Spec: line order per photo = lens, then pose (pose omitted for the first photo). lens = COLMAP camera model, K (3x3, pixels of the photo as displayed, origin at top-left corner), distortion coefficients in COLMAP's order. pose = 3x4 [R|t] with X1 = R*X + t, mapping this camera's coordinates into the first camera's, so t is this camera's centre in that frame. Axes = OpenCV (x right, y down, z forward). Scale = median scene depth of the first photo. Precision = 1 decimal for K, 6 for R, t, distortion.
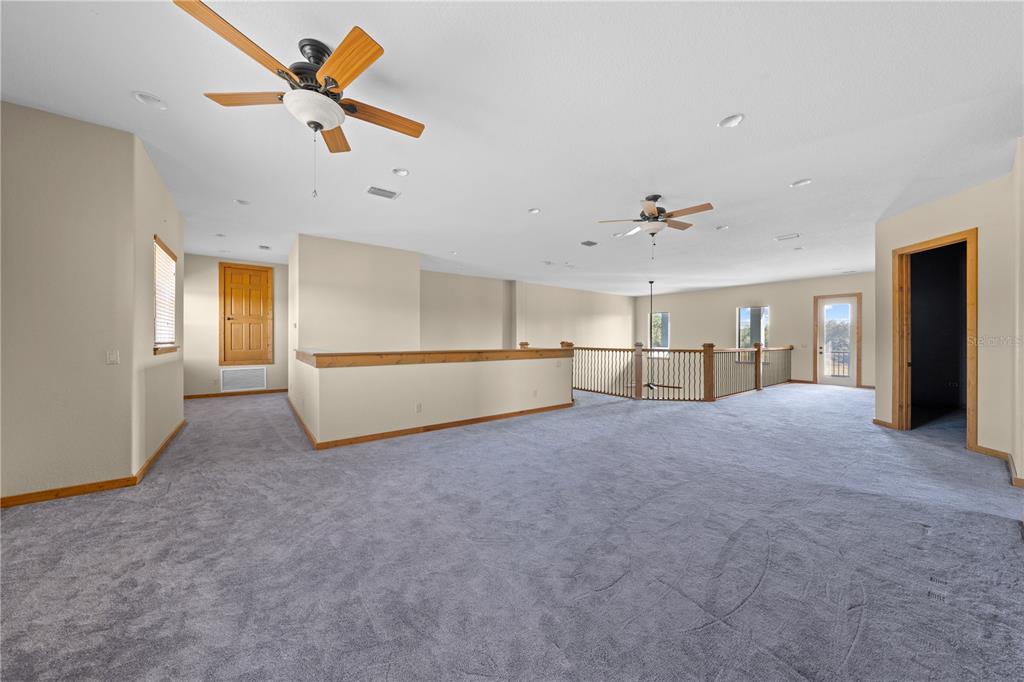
lens RADIAL K [[346.0, 0, 511.6], [0, 346.0, 338.2], [0, 0, 1]] dist [-0.003547, -0.000145]
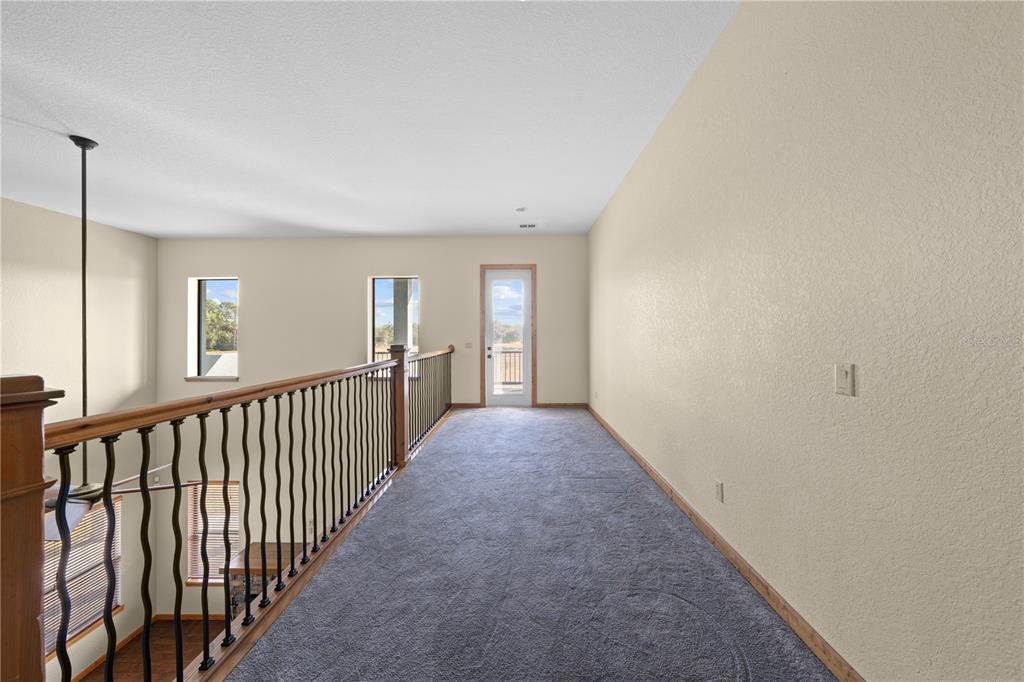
lens RADIAL K [[346.0, 0, 511.6], [0, 346.0, 338.2], [0, 0, 1]] dist [-0.003547, -0.000145]
pose [[0.611263, -0.011661, 0.791342, 0.425215], [0.006205, 0.999931, 0.009942, 0.003171], [-0.791404, -0.001166, 0.611293, 0.584407]]
